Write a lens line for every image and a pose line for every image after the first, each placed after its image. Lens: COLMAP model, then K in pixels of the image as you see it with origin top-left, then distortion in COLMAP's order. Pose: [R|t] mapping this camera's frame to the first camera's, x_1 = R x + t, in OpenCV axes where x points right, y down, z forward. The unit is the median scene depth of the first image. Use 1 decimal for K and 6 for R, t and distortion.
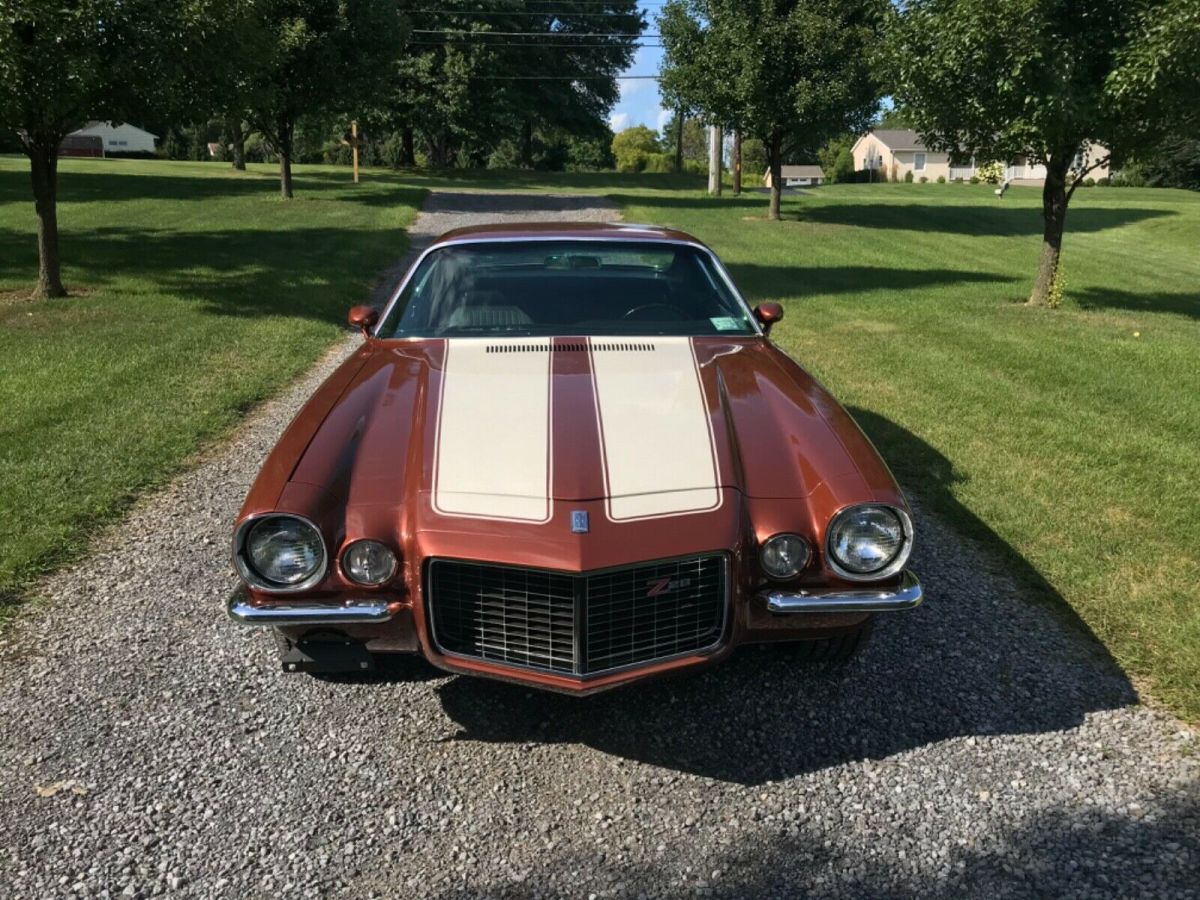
lens RADIAL K [[993.9, 0, 593.4], [0, 993.9, 453.4], [0, 0, 1]] dist [0.010916, 0.008833]
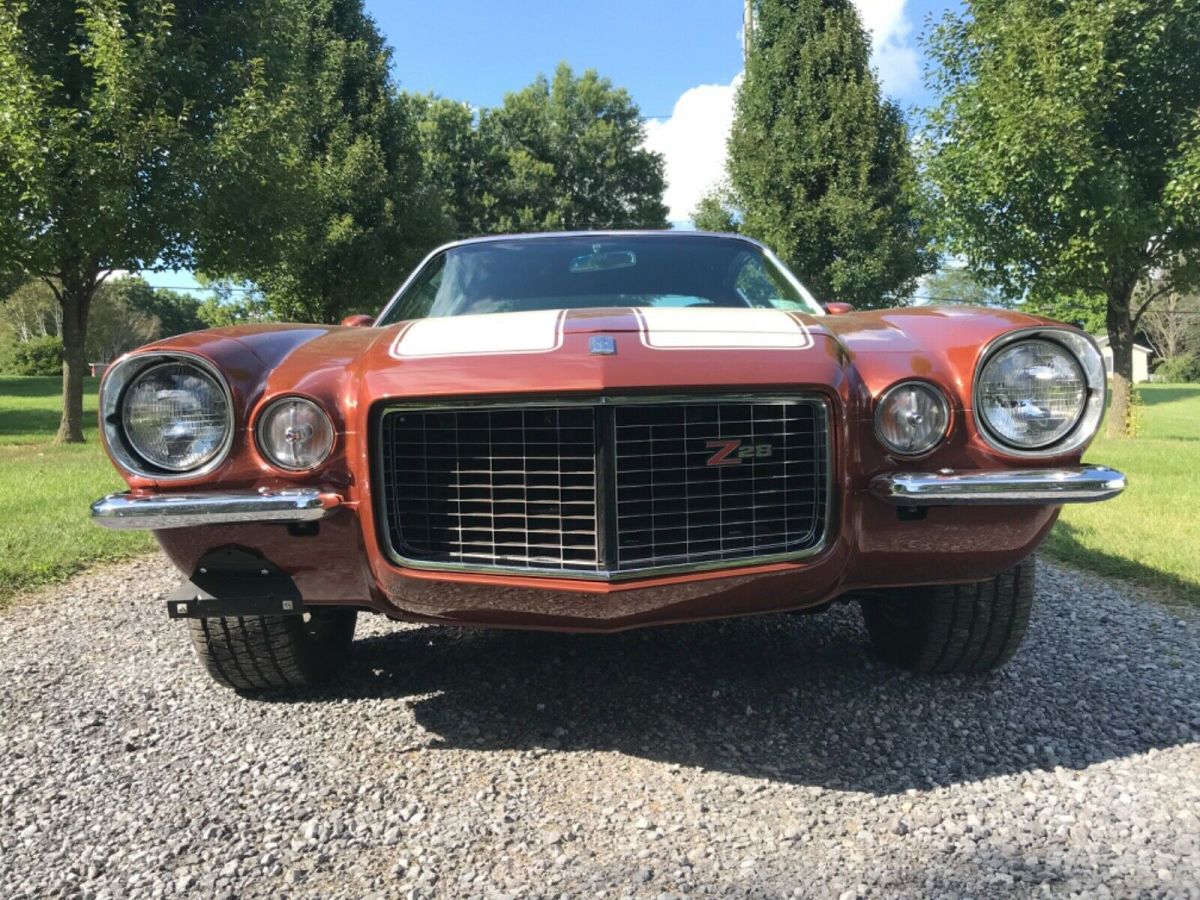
lens RADIAL K [[993.9, 0, 593.4], [0, 993.9, 453.4], [0, 0, 1]] dist [0.010916, 0.008833]
pose [[0.998849, -0.022258, -0.042498, 0.006618], [0.012209, 0.974625, -0.223510, 0.269679], [0.046394, 0.222734, 0.973775, 0.338351]]
